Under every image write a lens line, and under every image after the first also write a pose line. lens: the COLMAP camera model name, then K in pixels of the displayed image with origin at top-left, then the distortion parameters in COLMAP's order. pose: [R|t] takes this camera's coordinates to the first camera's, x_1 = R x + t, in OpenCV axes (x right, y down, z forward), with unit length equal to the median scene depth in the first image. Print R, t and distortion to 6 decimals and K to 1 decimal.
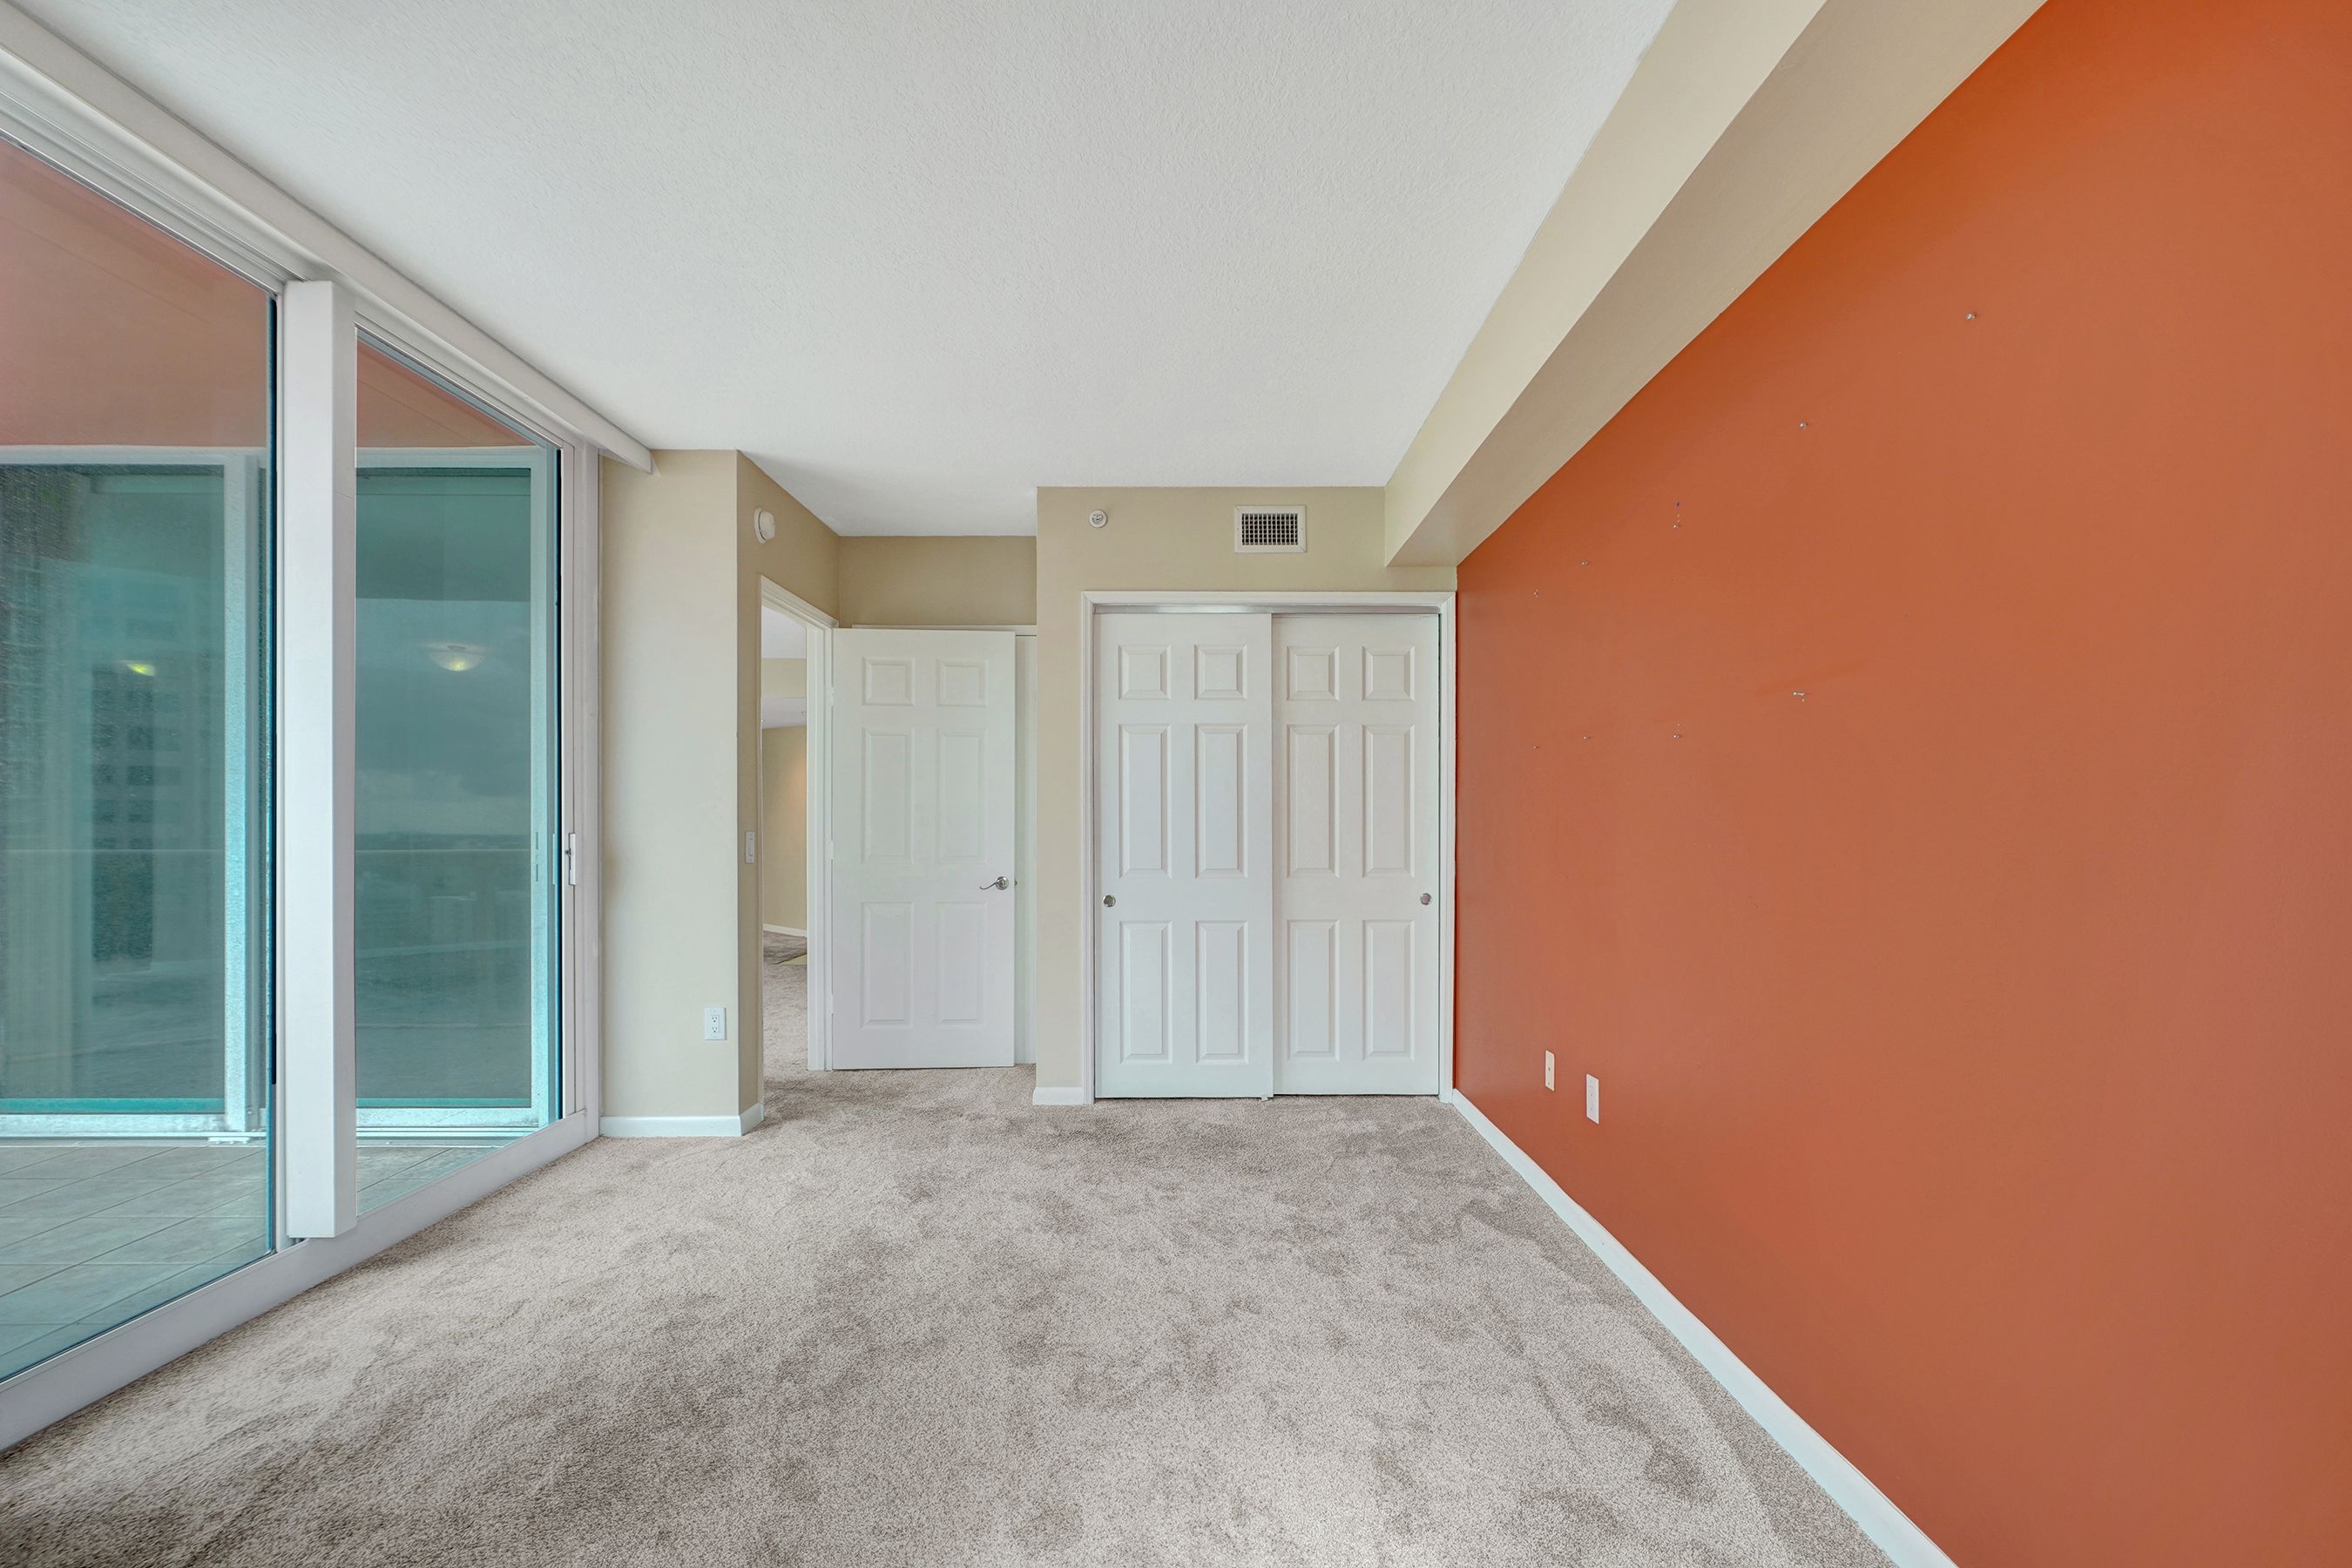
lens RADIAL K [[1096.7, 0, 1184.1], [0, 1096.7, 810.3], [0, 0, 1]] dist [-0.013673, 0.009215]
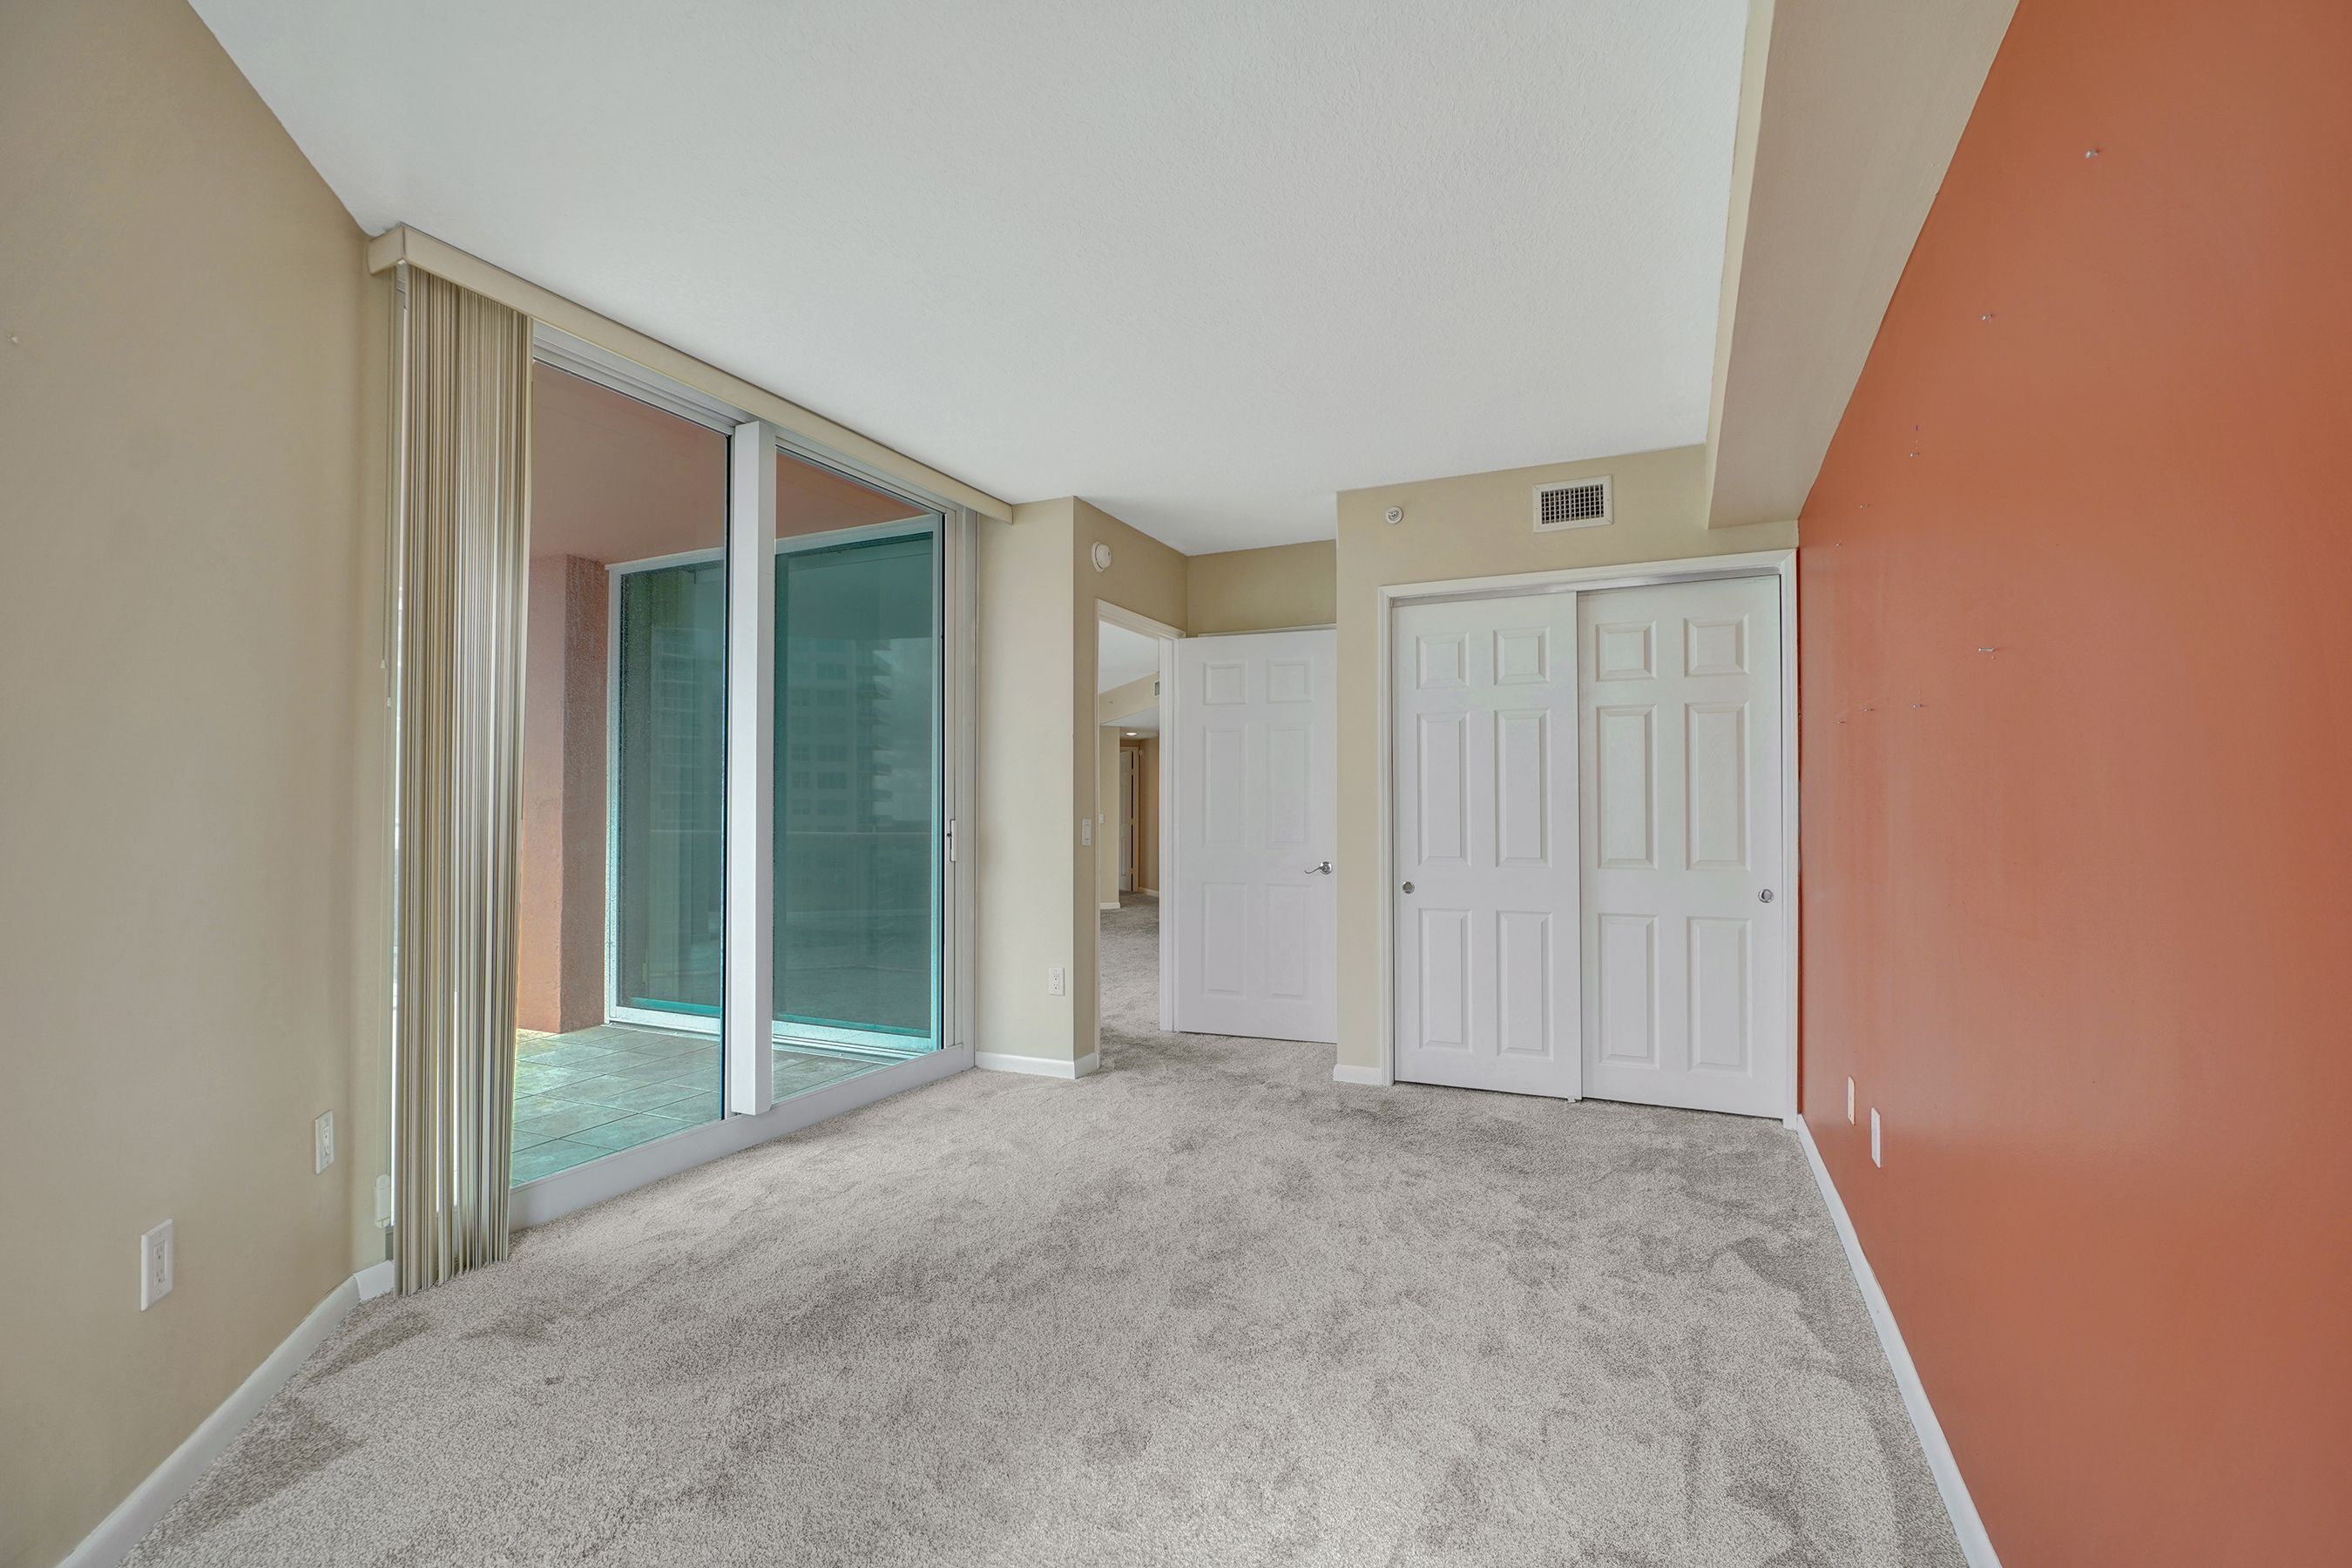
lens RADIAL K [[1055.2, 0, 1157.6], [0, 1055.2, 780.6], [0, 0, 1]] dist [-0.012026, 0.007421]
pose [[0.899707, -0.013931, -0.436271, 0.178049], [0.006555, 0.999809, -0.018408, -0.000151], [0.436444, 0.013702, 0.899627, 0.019750]]
